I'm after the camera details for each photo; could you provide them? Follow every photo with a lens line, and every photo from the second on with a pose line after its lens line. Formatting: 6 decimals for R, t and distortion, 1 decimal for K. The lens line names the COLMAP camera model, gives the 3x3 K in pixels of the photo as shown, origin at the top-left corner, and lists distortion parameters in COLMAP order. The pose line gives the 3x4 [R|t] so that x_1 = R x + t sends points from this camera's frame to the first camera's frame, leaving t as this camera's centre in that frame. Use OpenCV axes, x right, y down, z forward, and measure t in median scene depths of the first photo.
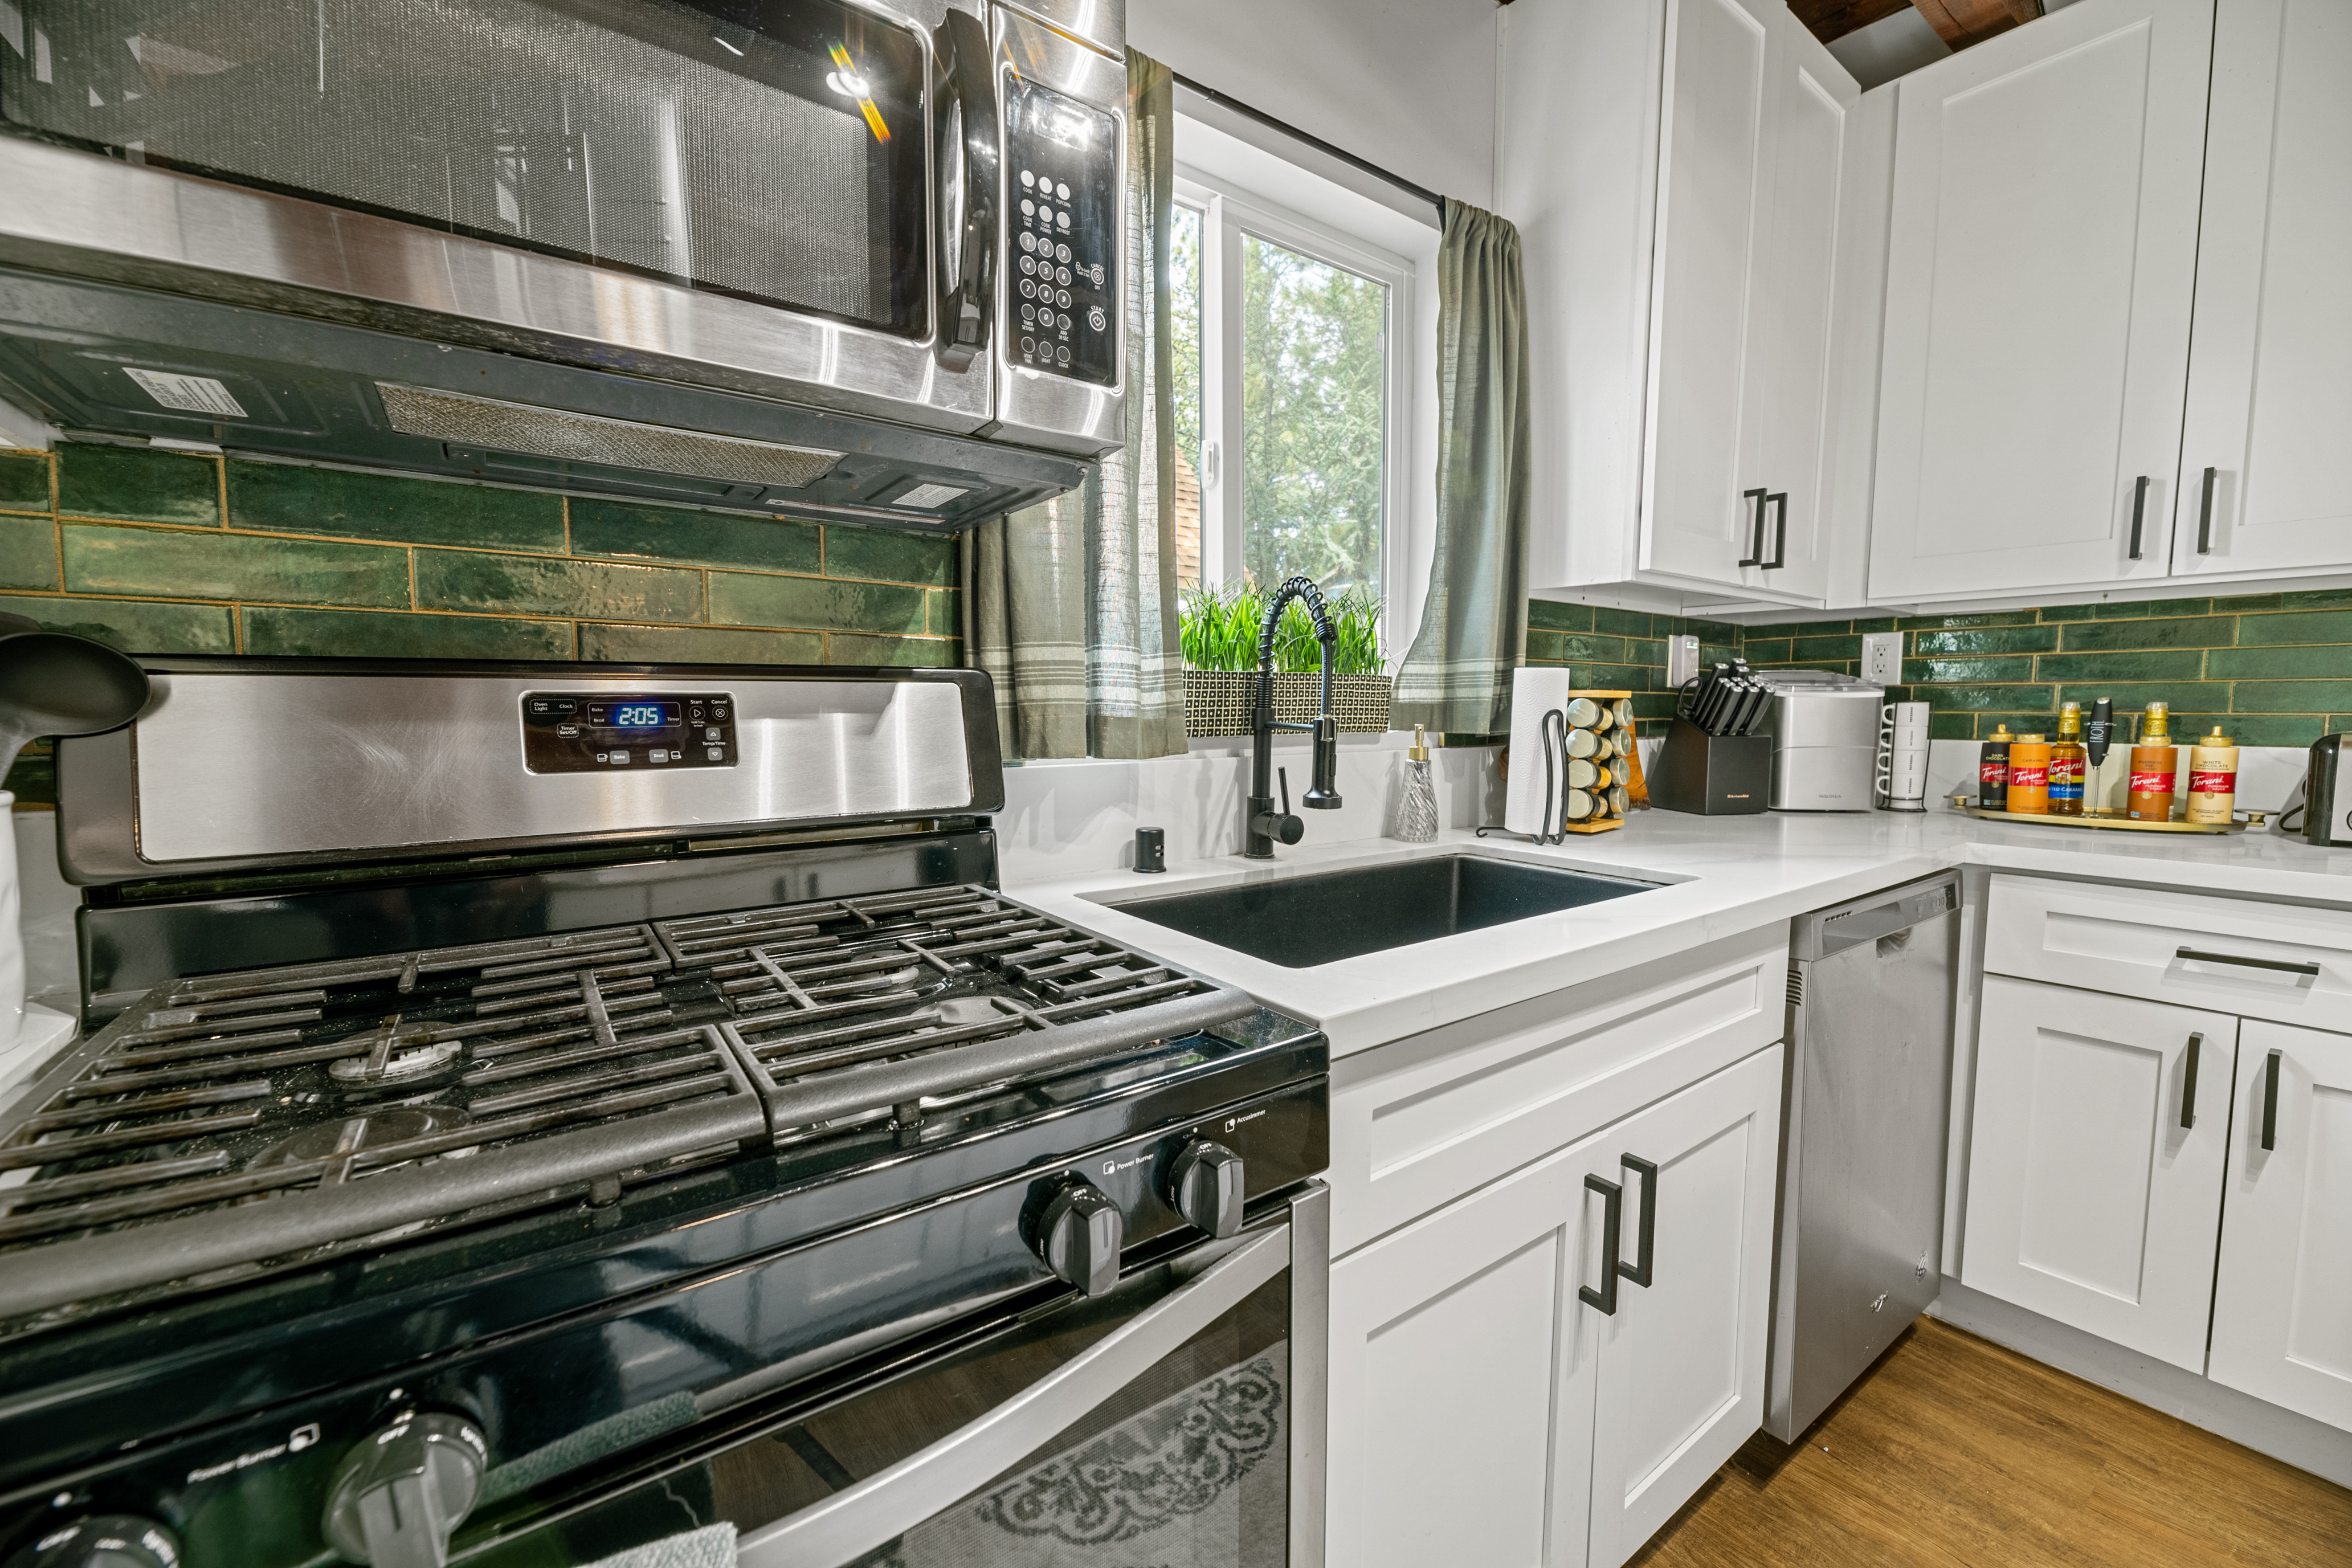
lens RADIAL K [[940.9, 0, 1181.5], [0, 940.9, 789.0], [0, 0, 1]] dist [-0.000098, -0.002872]
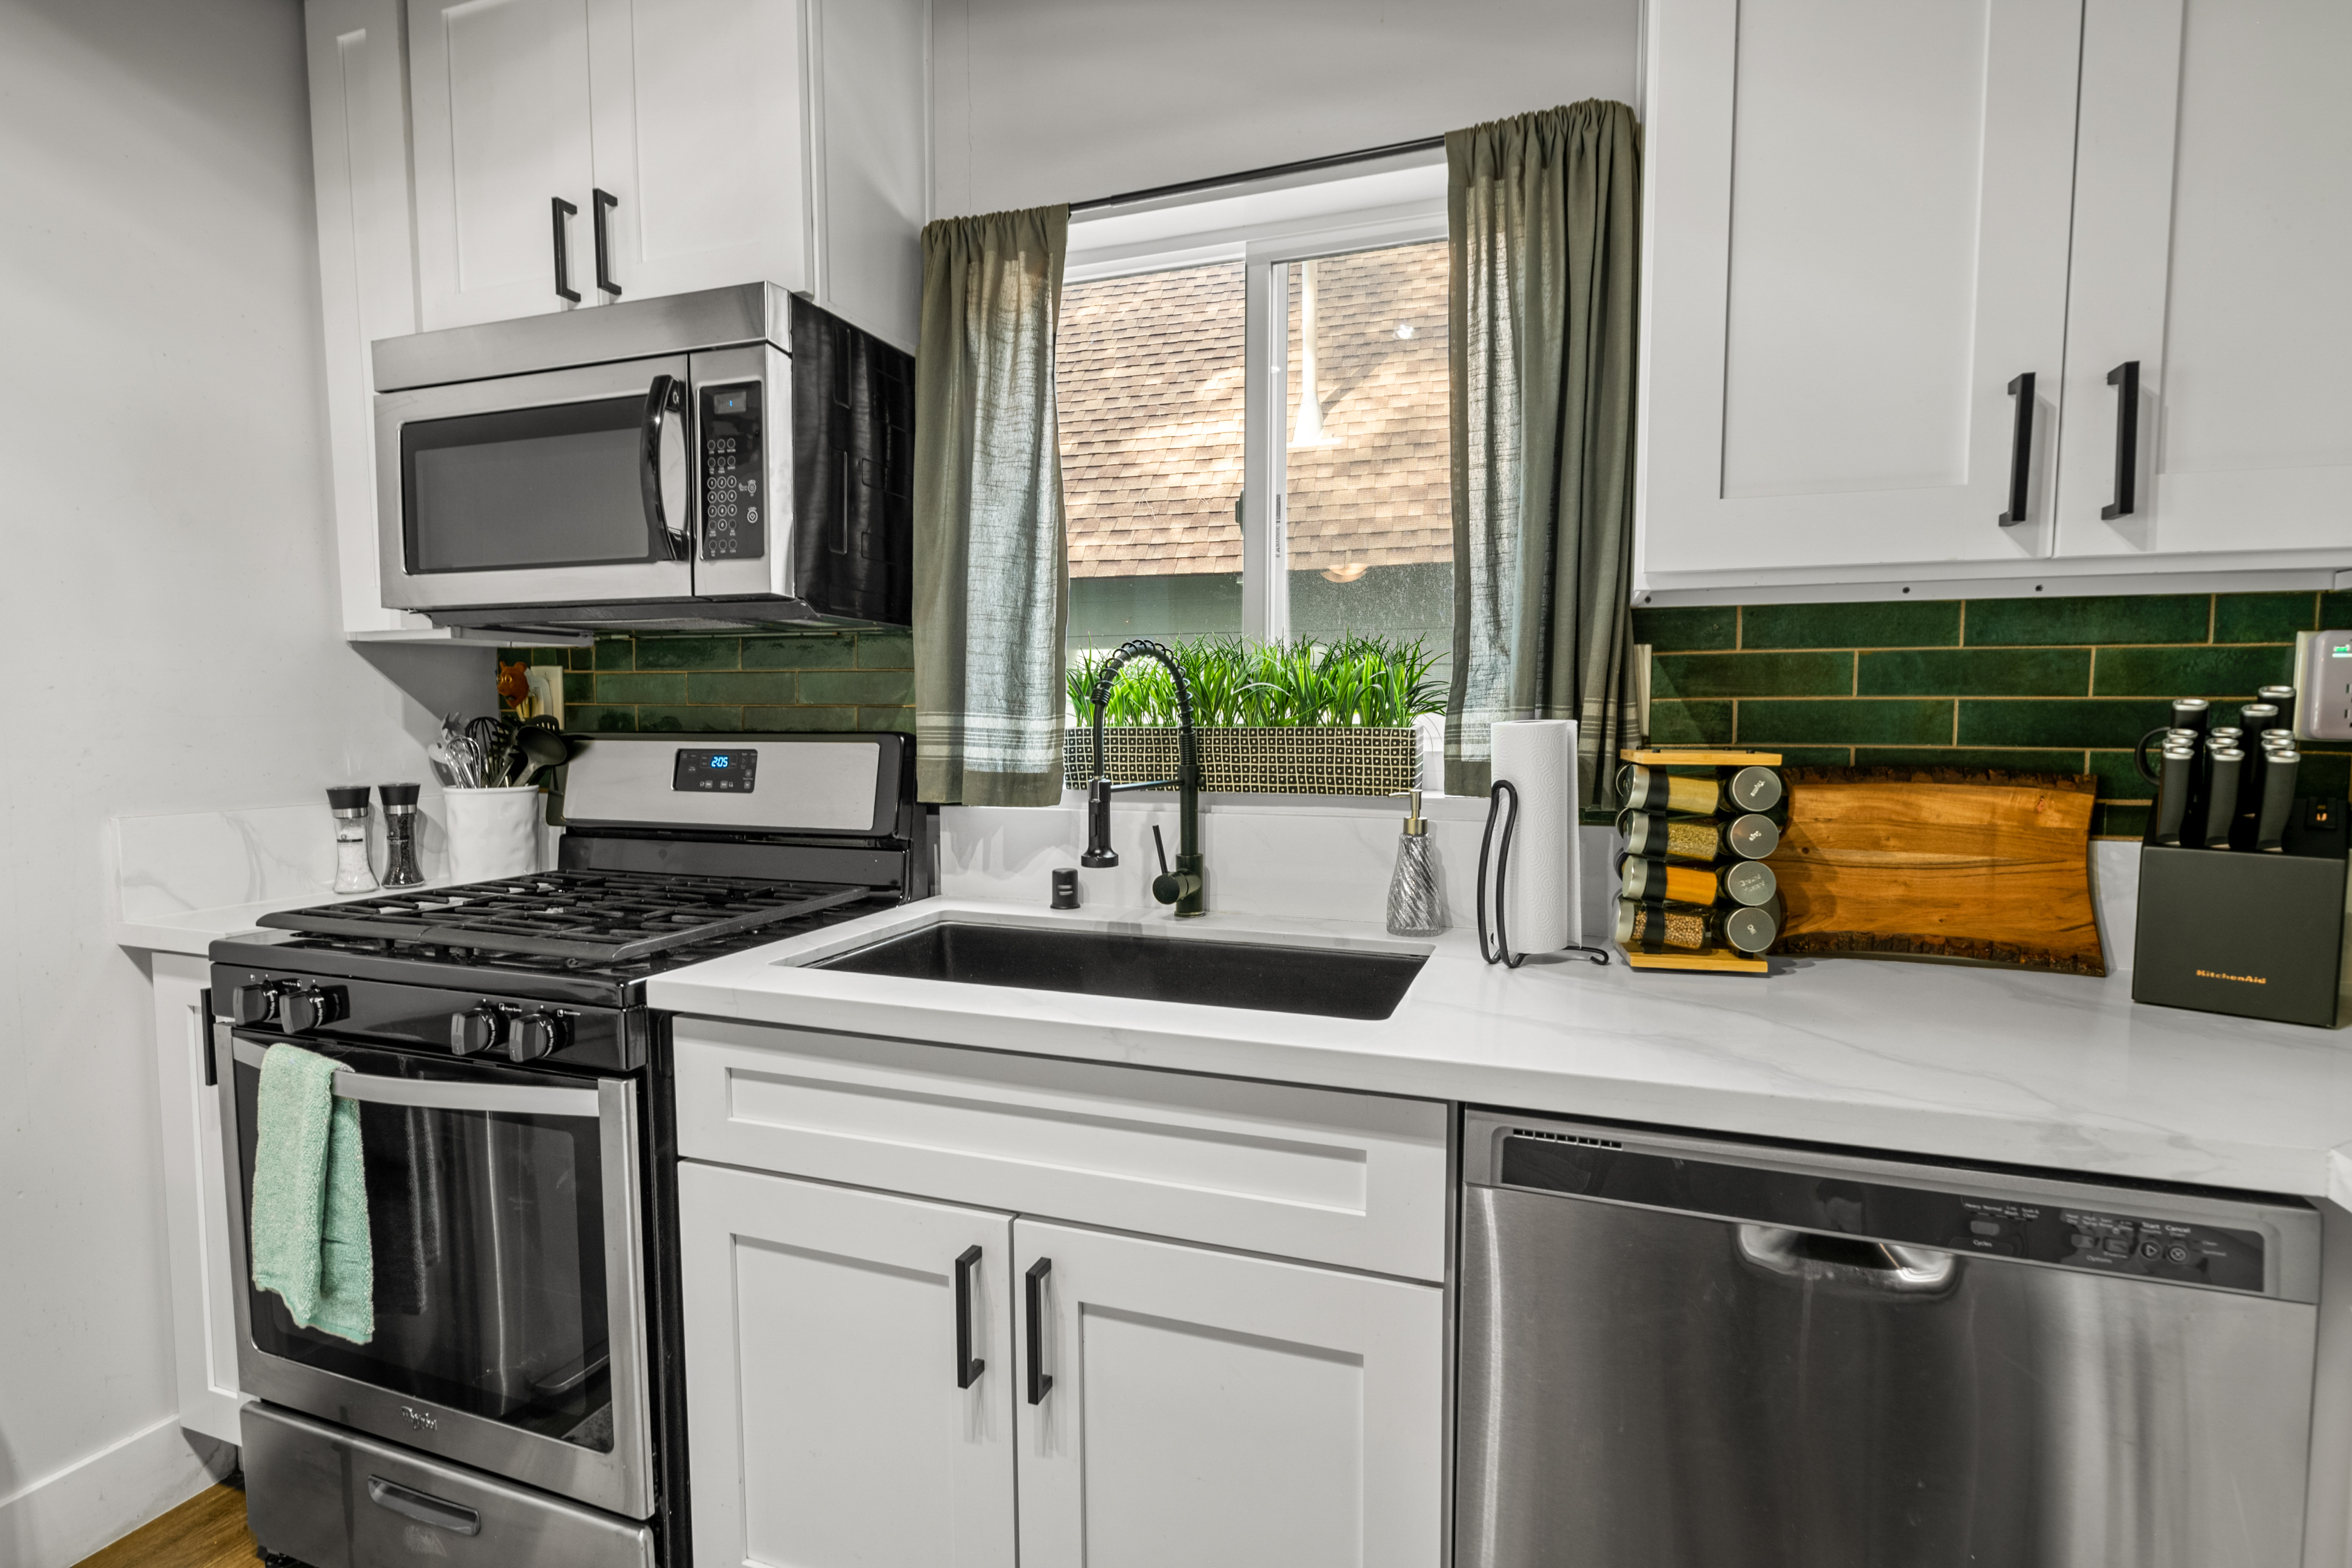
lens RADIAL K [[1133.4, 0, 1176.0], [0, 1133.4, 784.0], [0, 0, 1]] dist [0.001721, 0.000319]
pose [[0.564585, 0.056759, -0.823421, 1.292007], [-0.071501, 0.997246, 0.019716, -0.107425], [0.822272, 0.047744, 0.567088, 0.385164]]
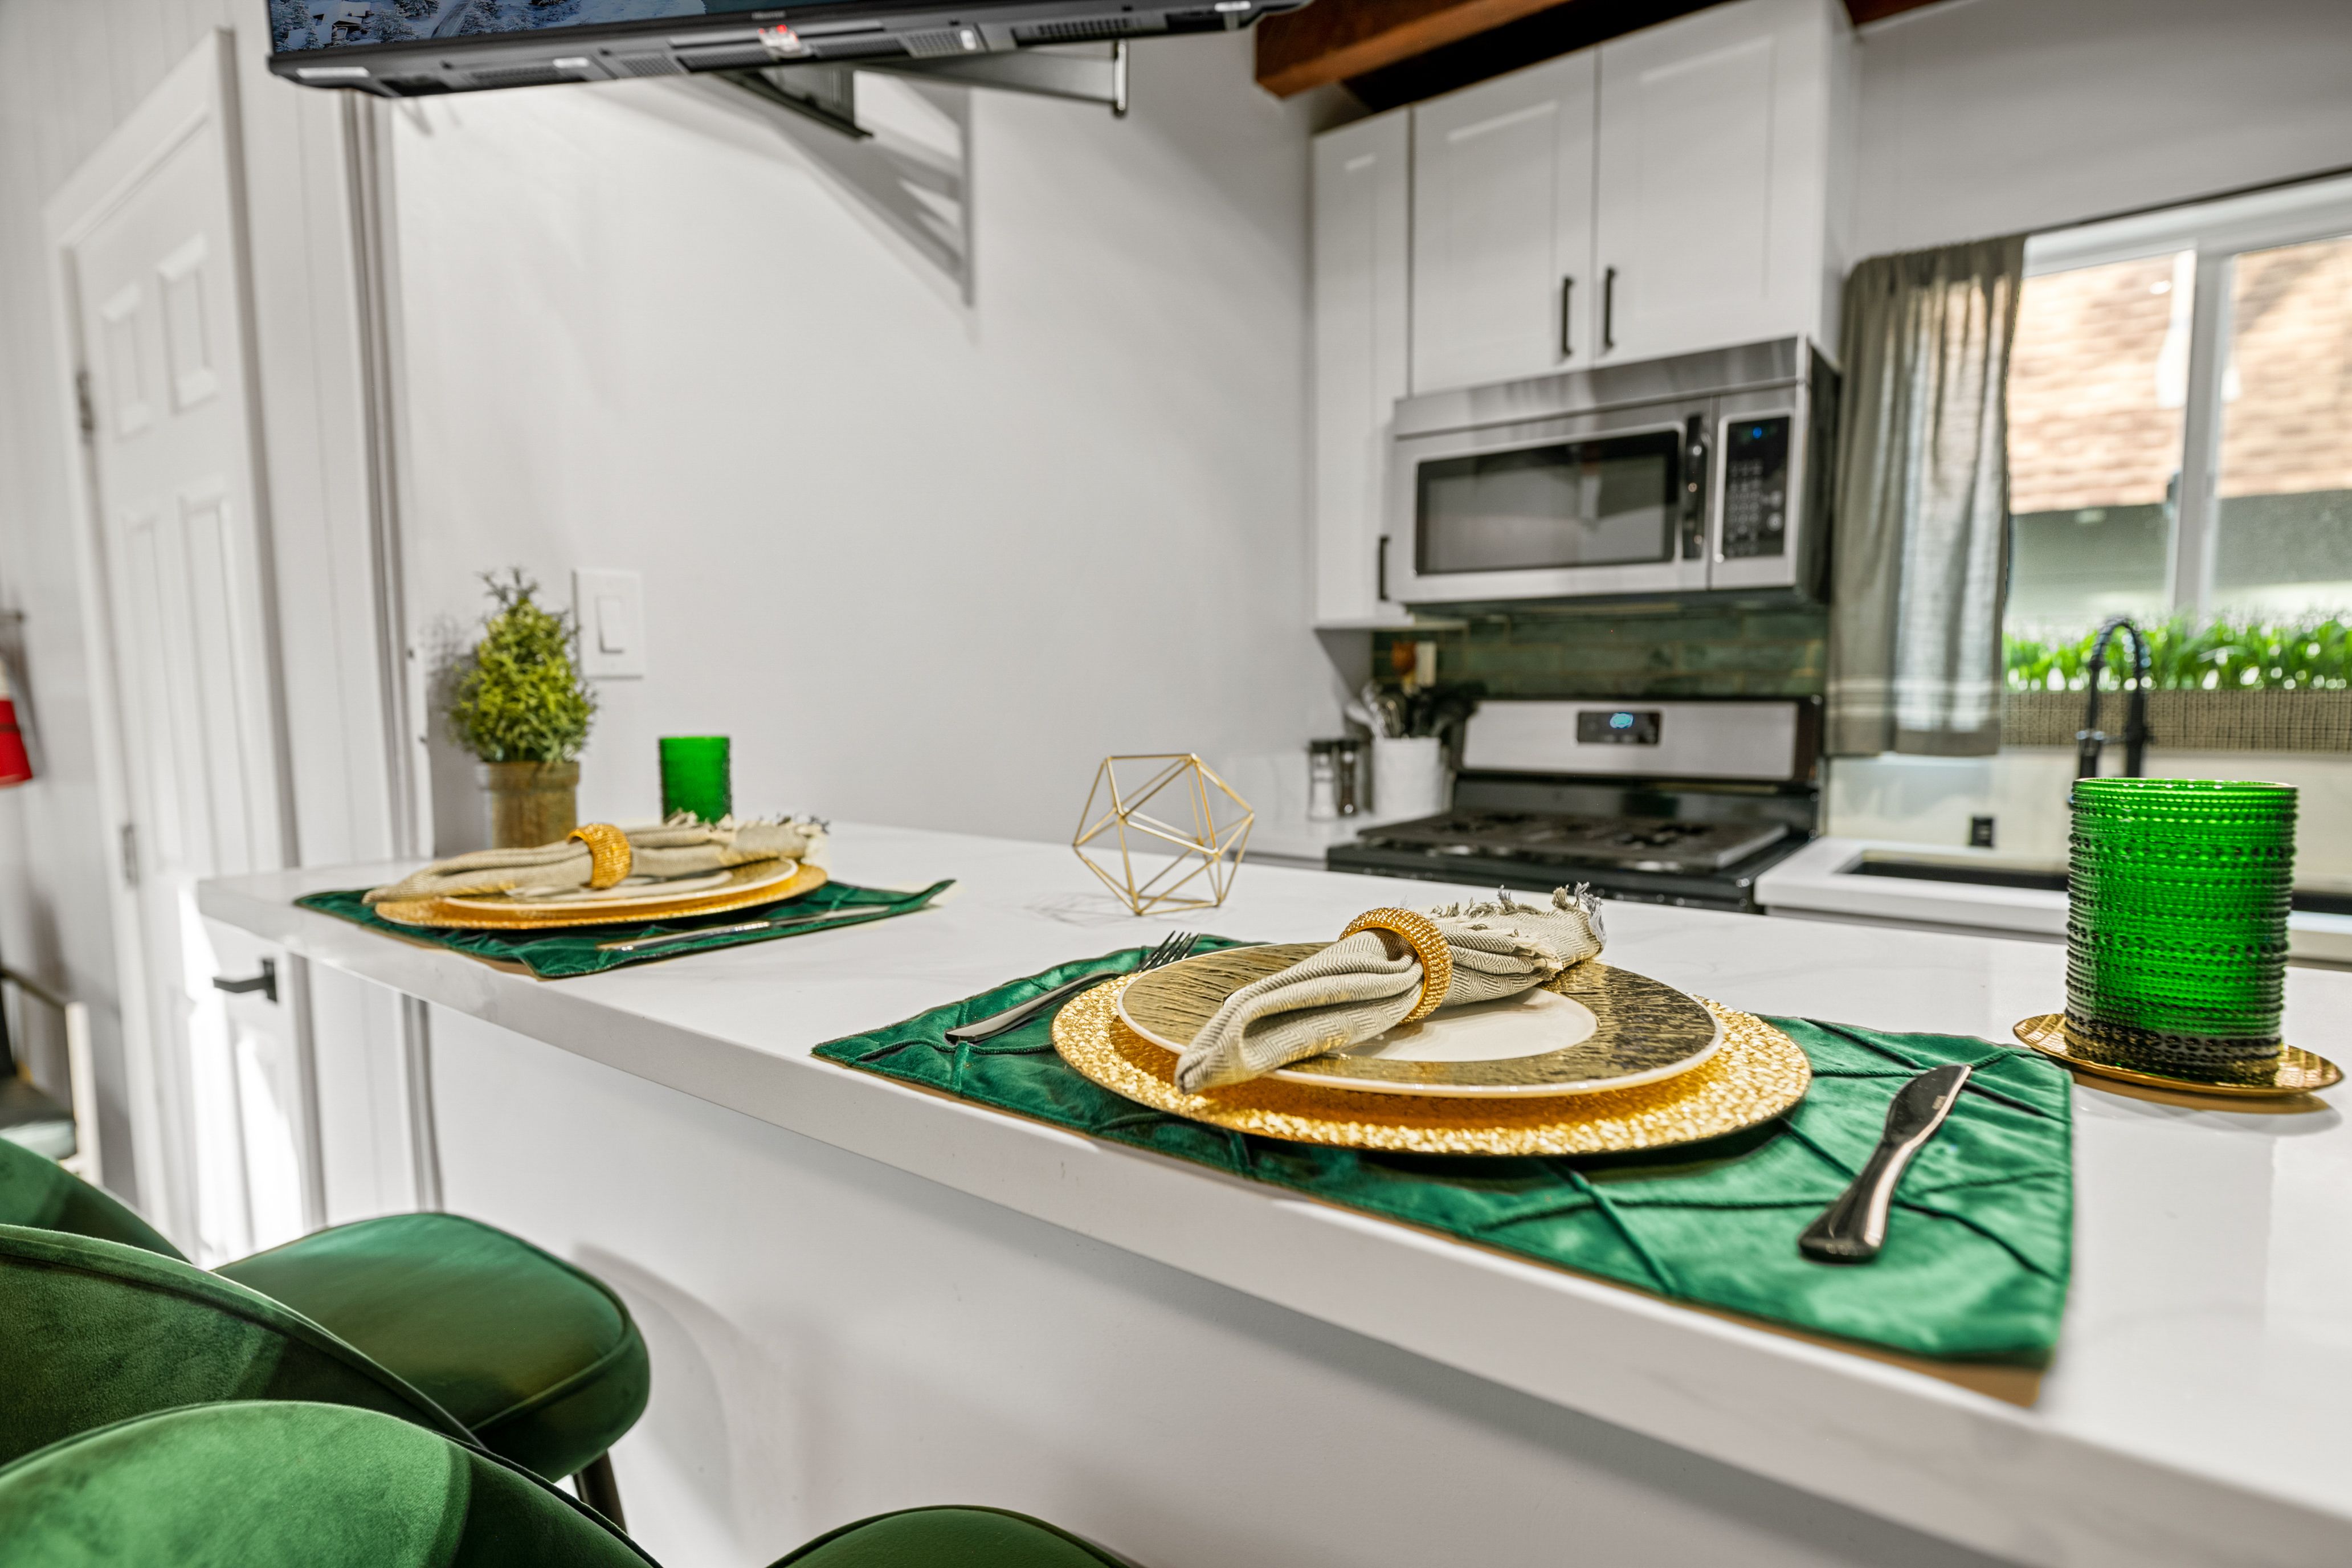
lens RADIAL K [[1184.0, 0, 1177.3], [0, 1184.0, 792.7], [0, 0, 1]] dist [0.002998, 0.000257]
pose [[0.285016, 0.093324, -0.953969, 1.346282], [-0.072146, 0.994514, 0.075736, -0.034333], [0.955804, 0.047239, 0.290186, -0.583939]]
